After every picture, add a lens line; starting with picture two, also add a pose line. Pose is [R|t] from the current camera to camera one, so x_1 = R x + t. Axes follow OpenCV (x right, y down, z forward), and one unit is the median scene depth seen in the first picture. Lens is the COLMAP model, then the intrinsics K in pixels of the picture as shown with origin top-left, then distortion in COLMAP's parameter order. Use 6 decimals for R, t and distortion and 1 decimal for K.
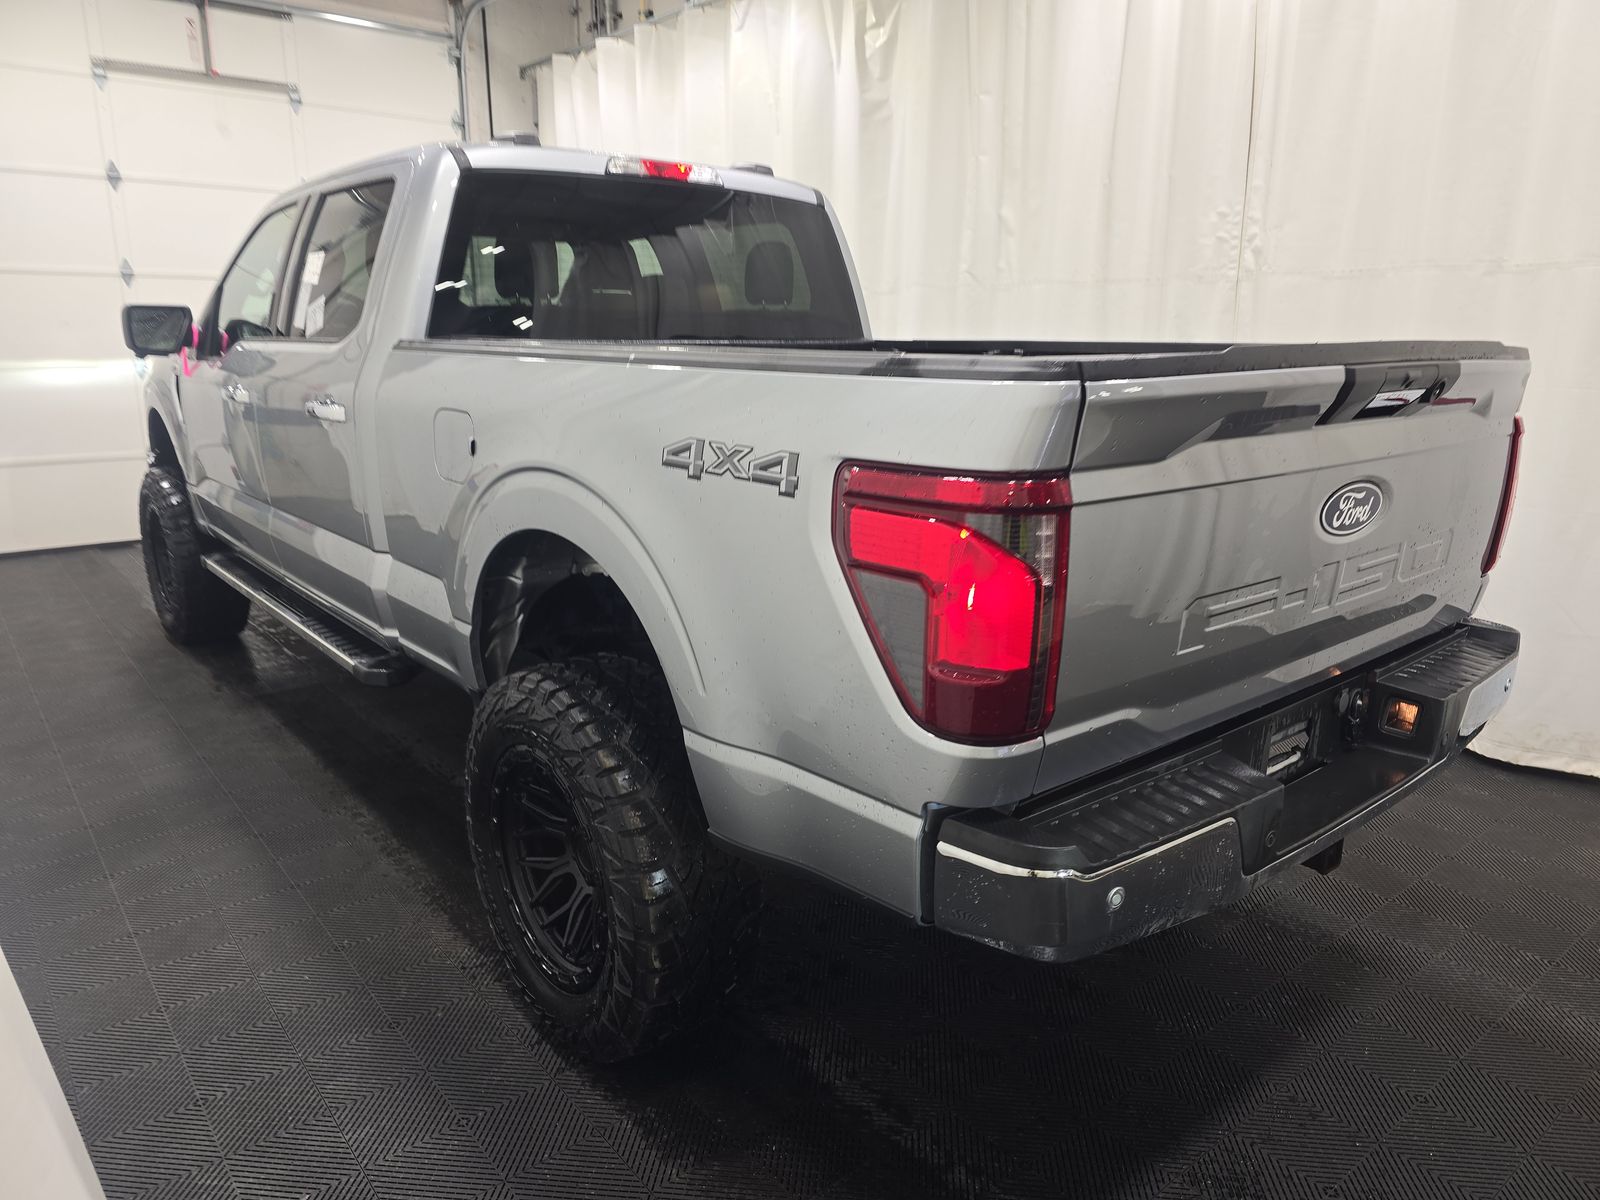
lens RADIAL K [[1051.1, 0, 807.0], [0, 1051.1, 606.4], [0, 0, 1]] dist [0.039890, -0.024279]
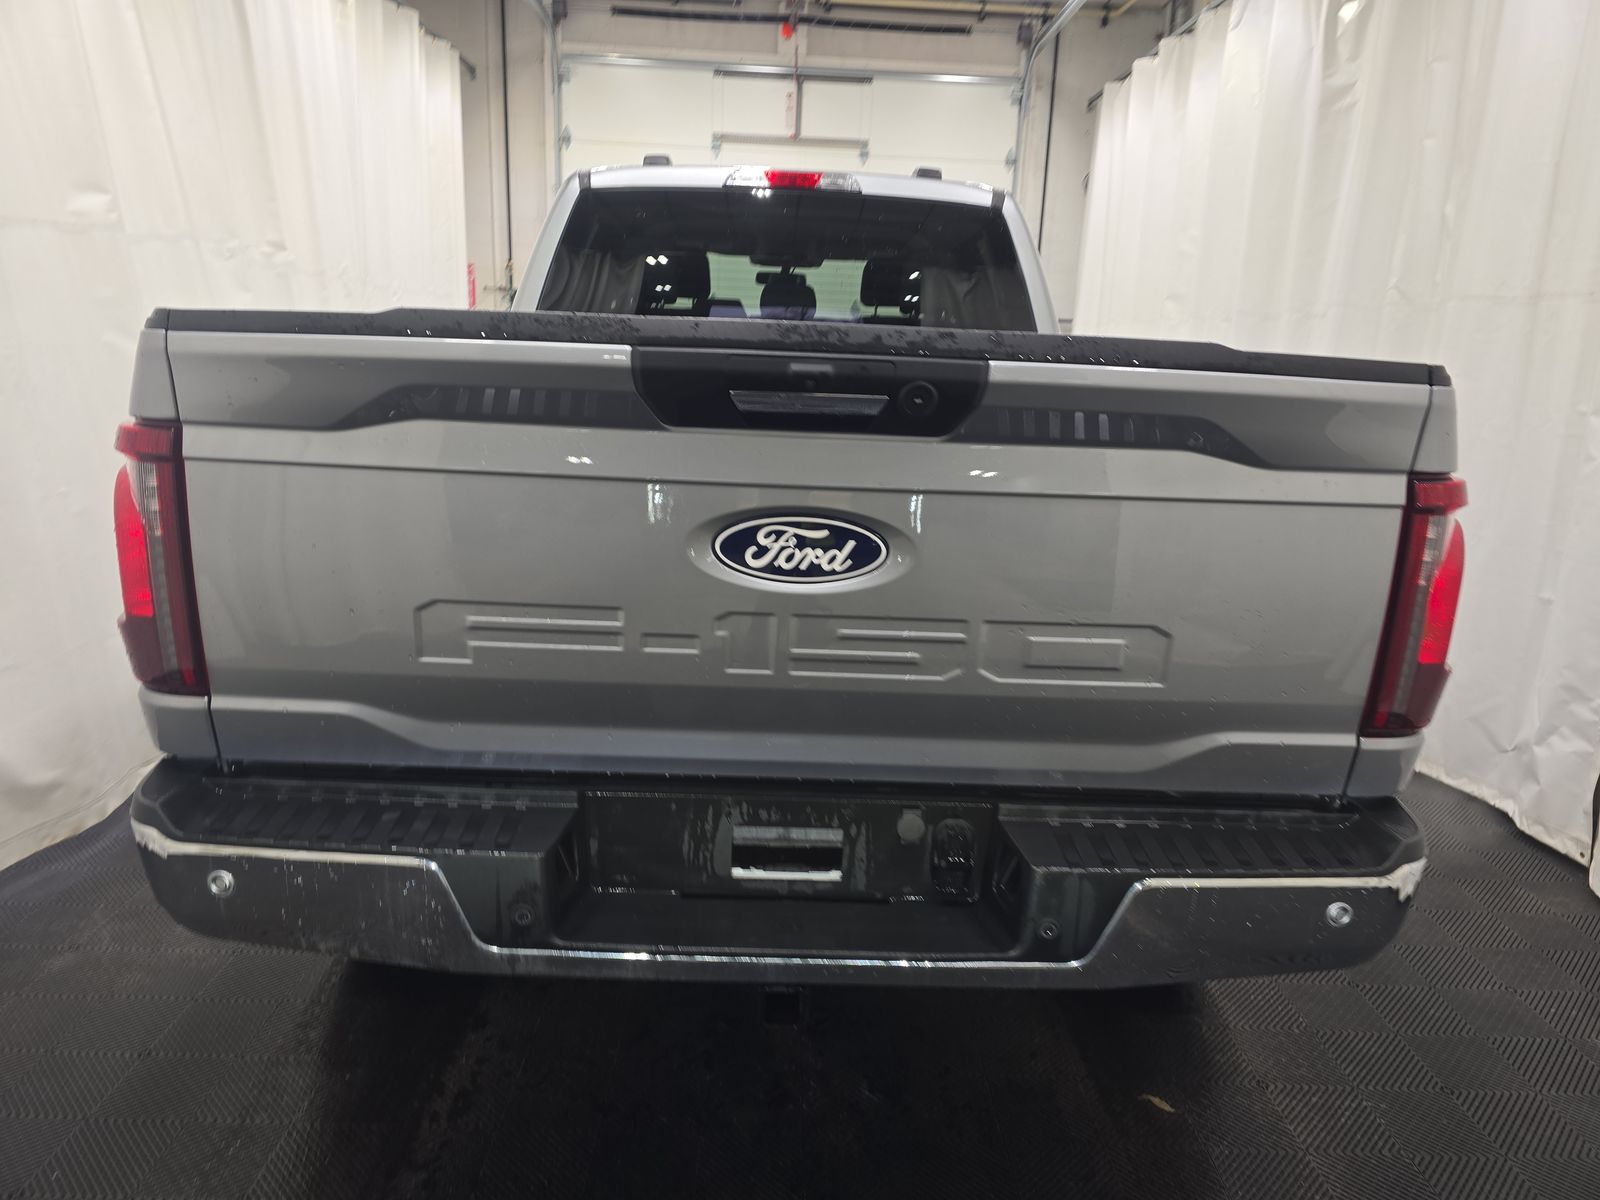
lens RADIAL K [[1051.1, 0, 805.9], [0, 1051.1, 600.4], [0, 0, 1]] dist [0.039890, -0.024279]
pose [[0.782851, 0.169297, -0.598734, 0.327360], [-0.194276, 0.980671, 0.023275, -0.025344], [0.591101, 0.098099, 0.800610, 0.139719]]
